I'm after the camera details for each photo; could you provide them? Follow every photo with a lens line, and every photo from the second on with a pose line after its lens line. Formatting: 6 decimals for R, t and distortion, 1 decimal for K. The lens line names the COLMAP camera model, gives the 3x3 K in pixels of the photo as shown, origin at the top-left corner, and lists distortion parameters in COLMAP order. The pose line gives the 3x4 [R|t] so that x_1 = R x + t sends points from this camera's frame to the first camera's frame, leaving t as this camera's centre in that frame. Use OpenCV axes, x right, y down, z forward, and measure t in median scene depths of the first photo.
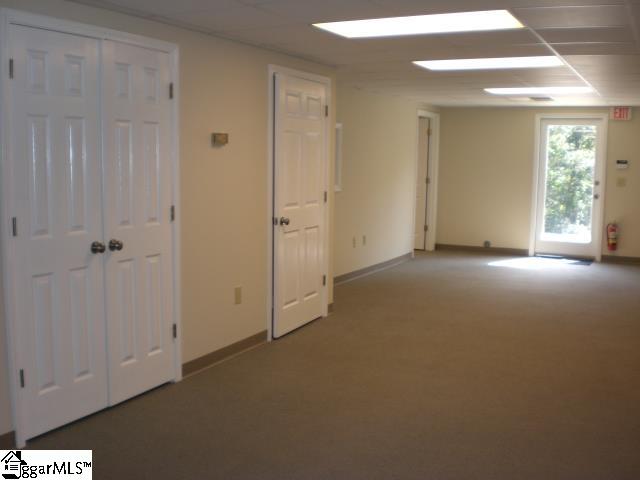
lens RADIAL K [[745.5, 0, 305.7], [0, 745.5, 231.8], [0, 0, 1]] dist [-0.101623, 0.000000]
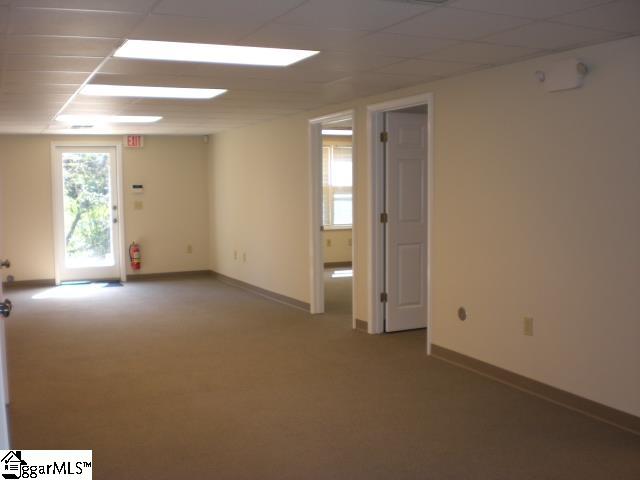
lens RADIAL K [[745.5, 0, 319.5], [0, 745.5, 245.2], [0, 0, 1]] dist [-0.101623, 0.000000]
pose [[0.615255, -0.083827, 0.783859, -0.263773], [0.099941, 0.994602, 0.027920, -0.013454], [-0.781968, 0.061162, 0.620311, 0.119564]]
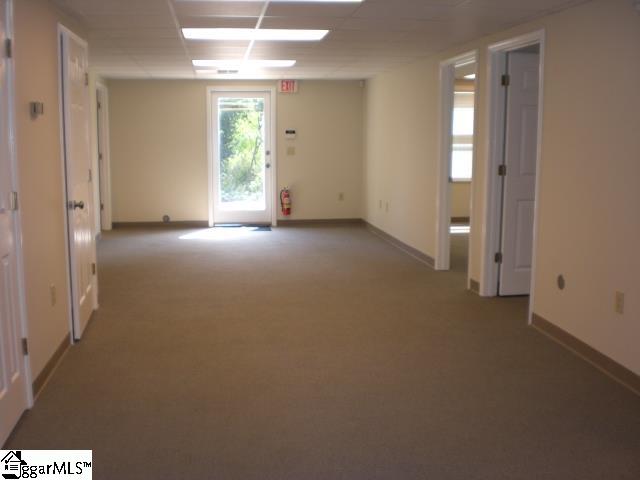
lens RADIAL K [[745.5, 0, 321.6], [0, 745.5, 245.1], [0, 0, 1]] dist [-0.101623, 0.000000]
pose [[0.816046, -0.097277, 0.569742, -0.168038], [0.068049, 0.995050, 0.072425, -0.006212], [-0.573966, -0.020332, 0.818626, 0.076031]]
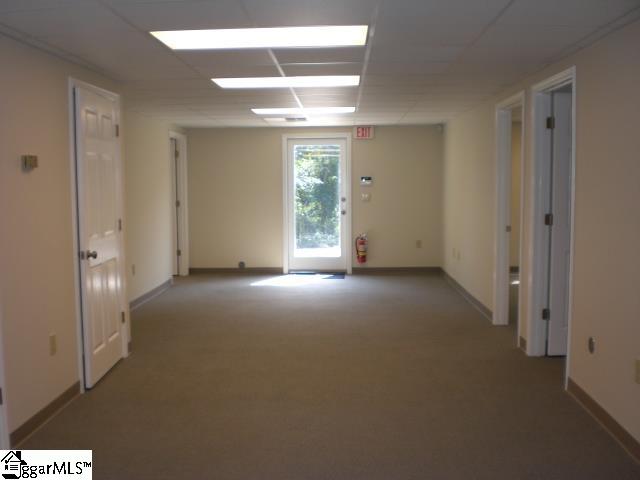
lens RADIAL K [[745.5, 0, 315.0], [0, 745.5, 238.4], [0, 0, 1]] dist [-0.101623, 0.000000]
pose [[0.907494, -0.055109, 0.416435, -0.087208], [0.063808, 0.997938, -0.006988, -0.006251], [-0.415191, 0.032913, 0.909138, 0.054884]]
